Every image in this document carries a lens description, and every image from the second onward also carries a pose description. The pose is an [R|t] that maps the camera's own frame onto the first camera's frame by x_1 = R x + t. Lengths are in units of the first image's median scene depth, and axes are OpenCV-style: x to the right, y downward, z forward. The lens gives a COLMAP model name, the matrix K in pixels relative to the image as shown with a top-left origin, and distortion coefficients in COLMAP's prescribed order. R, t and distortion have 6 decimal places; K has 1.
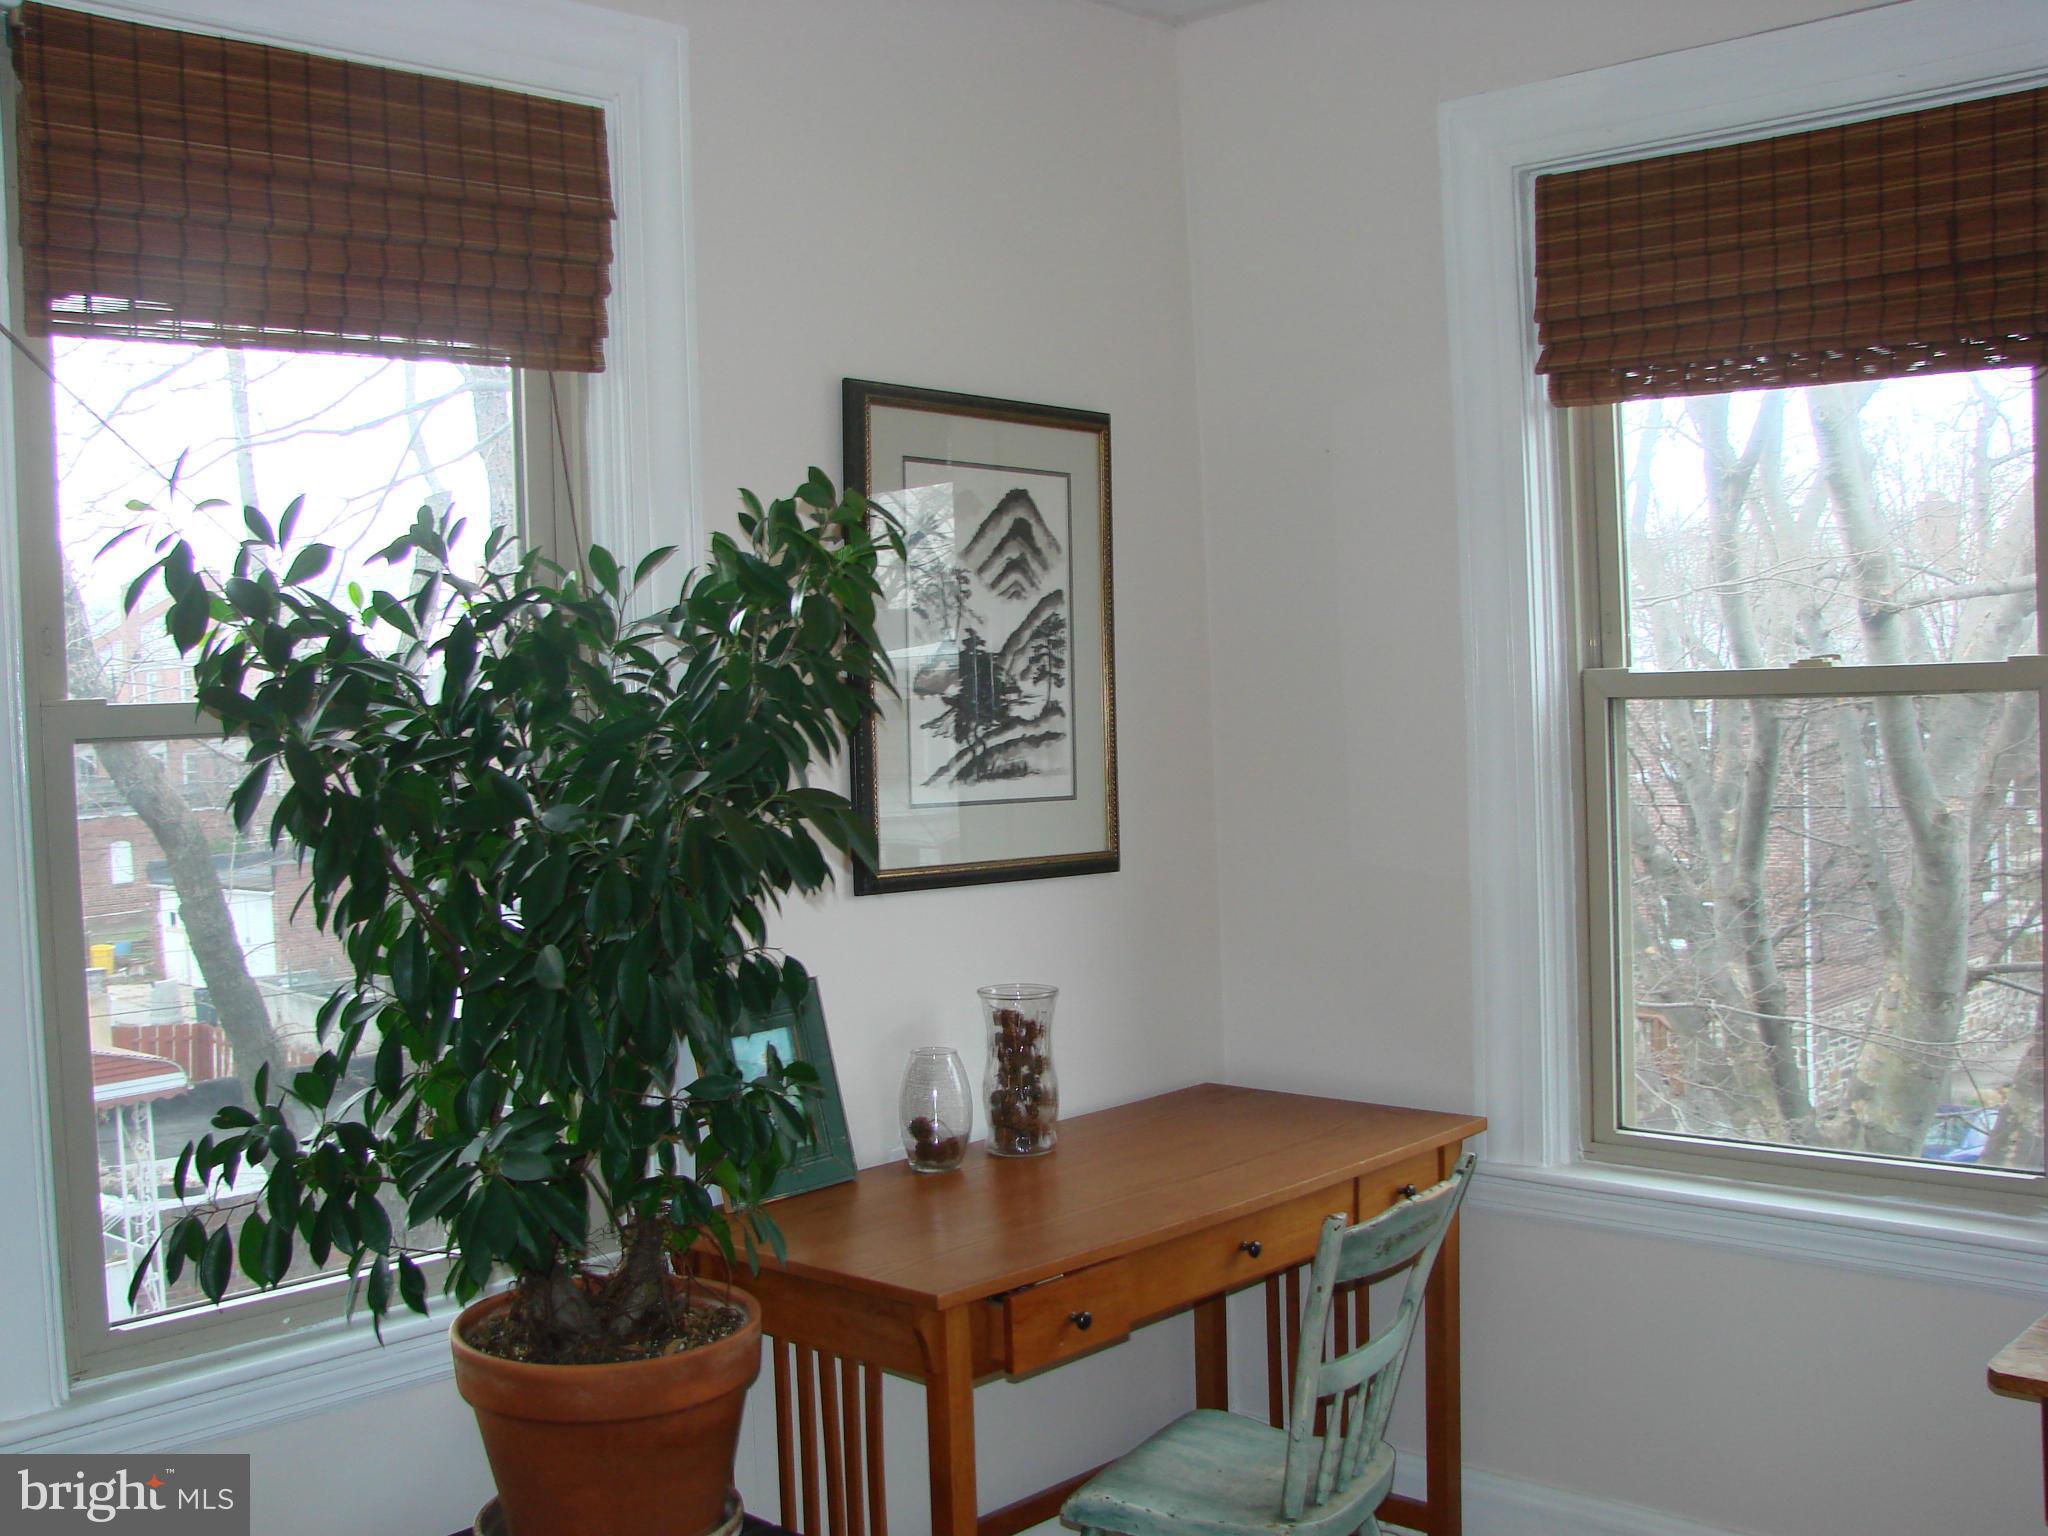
lens RADIAL K [[2208.5, 0, 1024.0], [0, 2208.5, 768.0], [0, 0, 1]] dist [-0.213612, 0.248185]
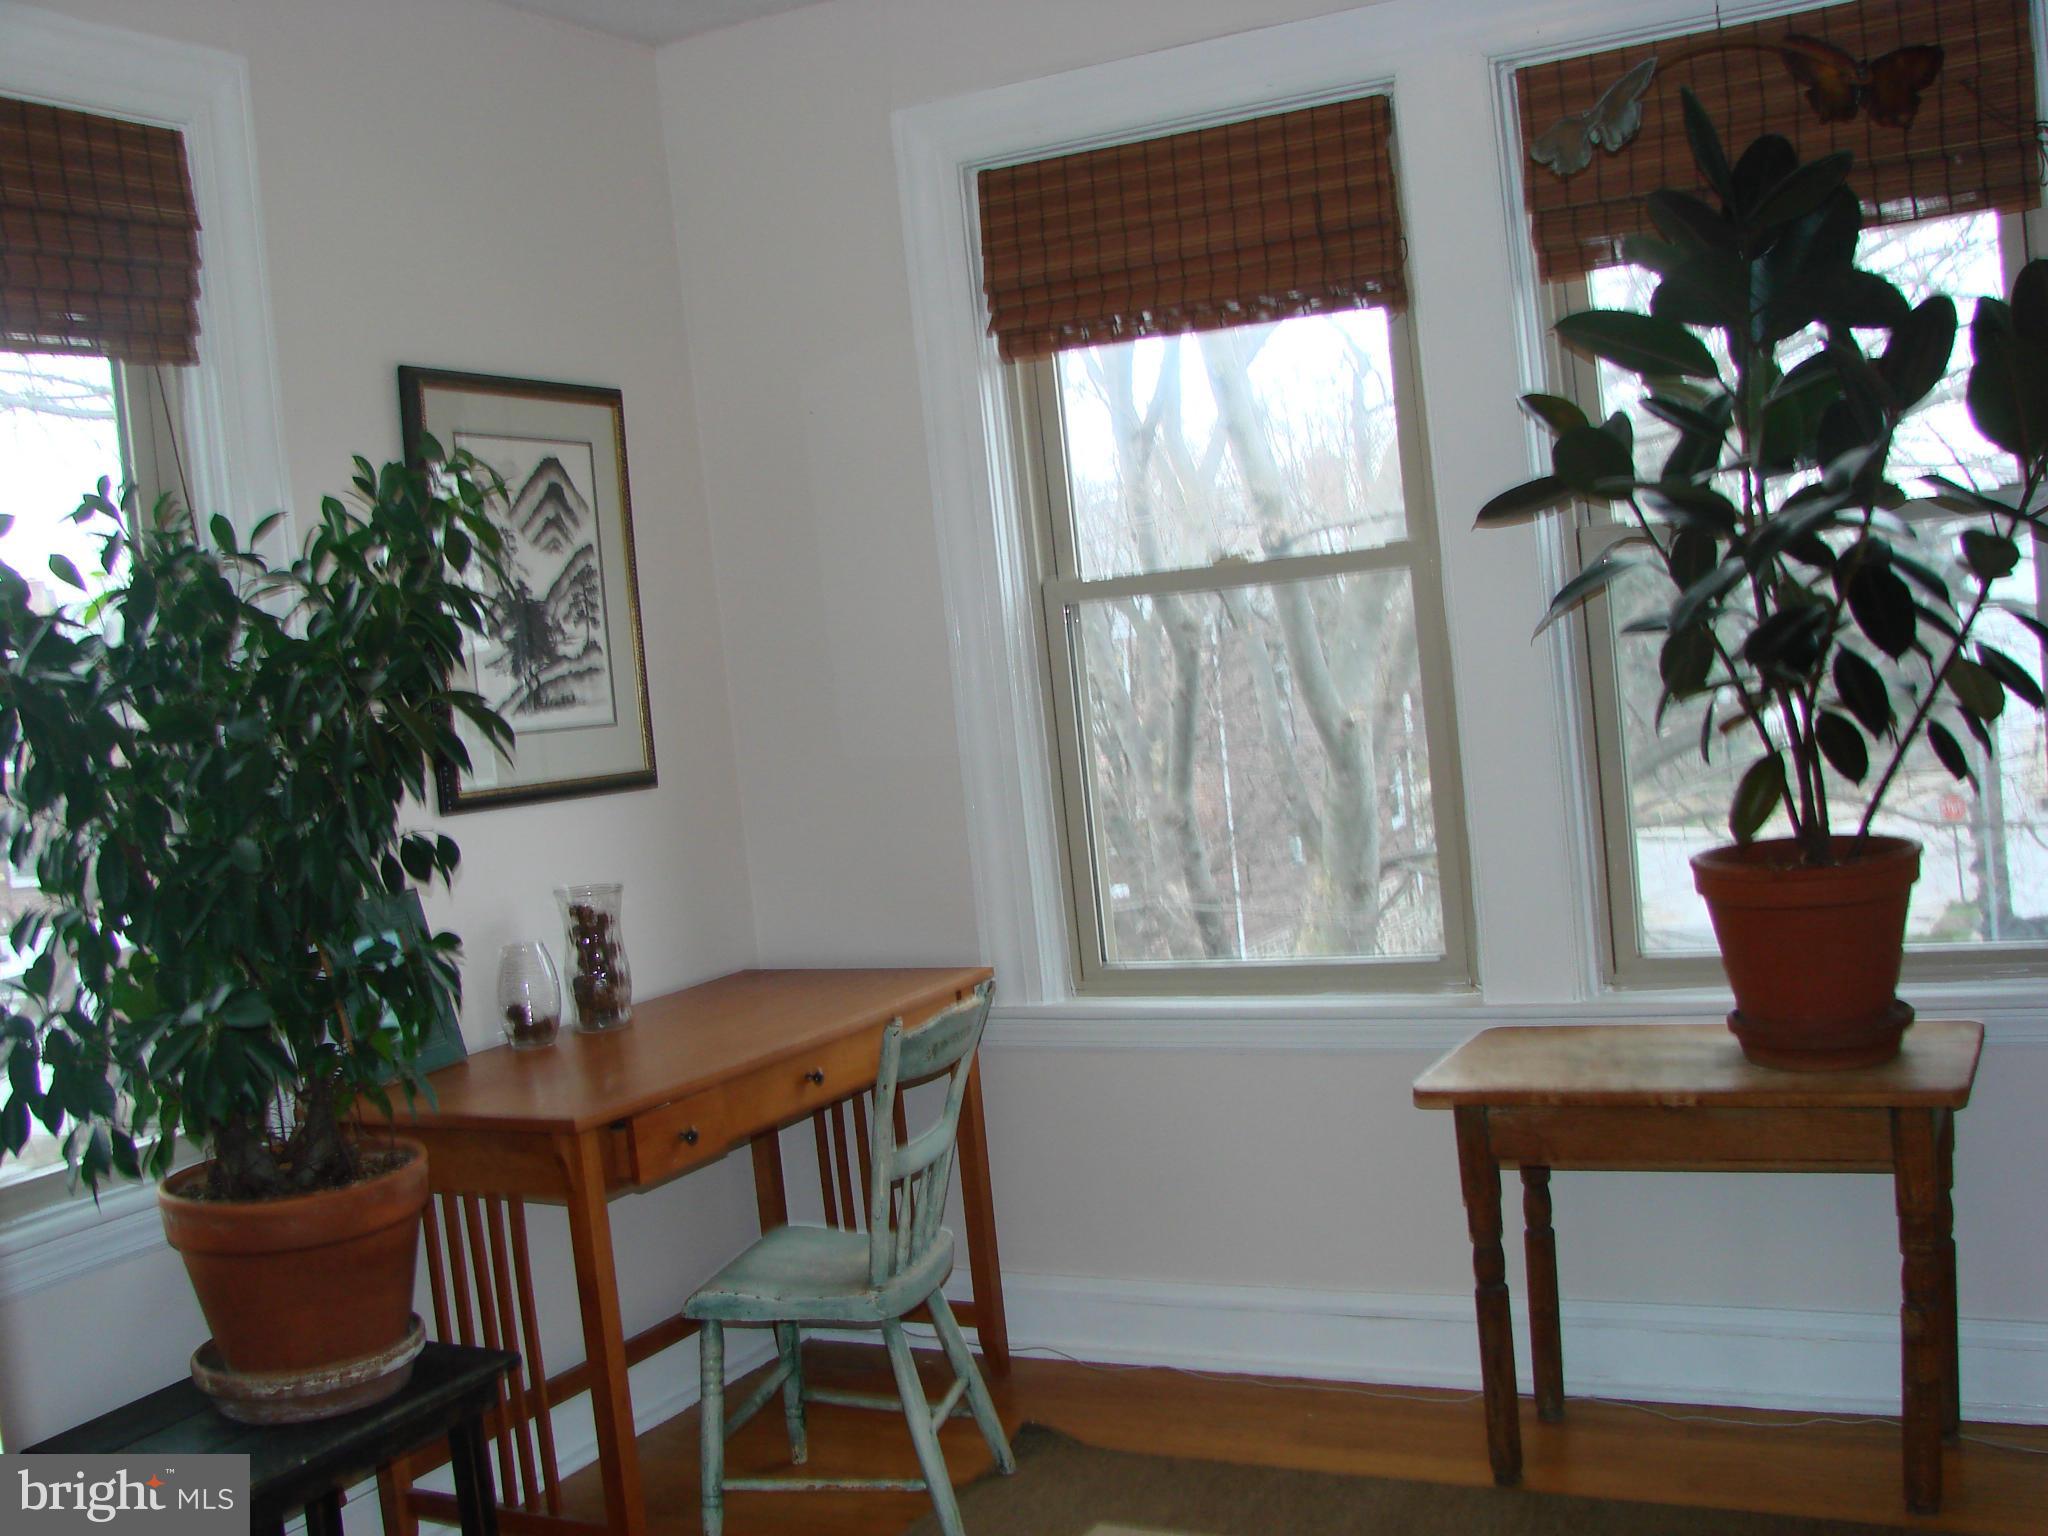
lens RADIAL K [[2208.5, 0, 1024.0], [0, 2208.5, 768.0], [0, 0, 1]] dist [-0.213612, 0.248185]
pose [[0.963824, -0.077144, 0.255130, -0.072335], [0.076137, 0.997001, 0.013836, 0.041109], [-0.255432, 0.006090, 0.966808, -0.170555]]
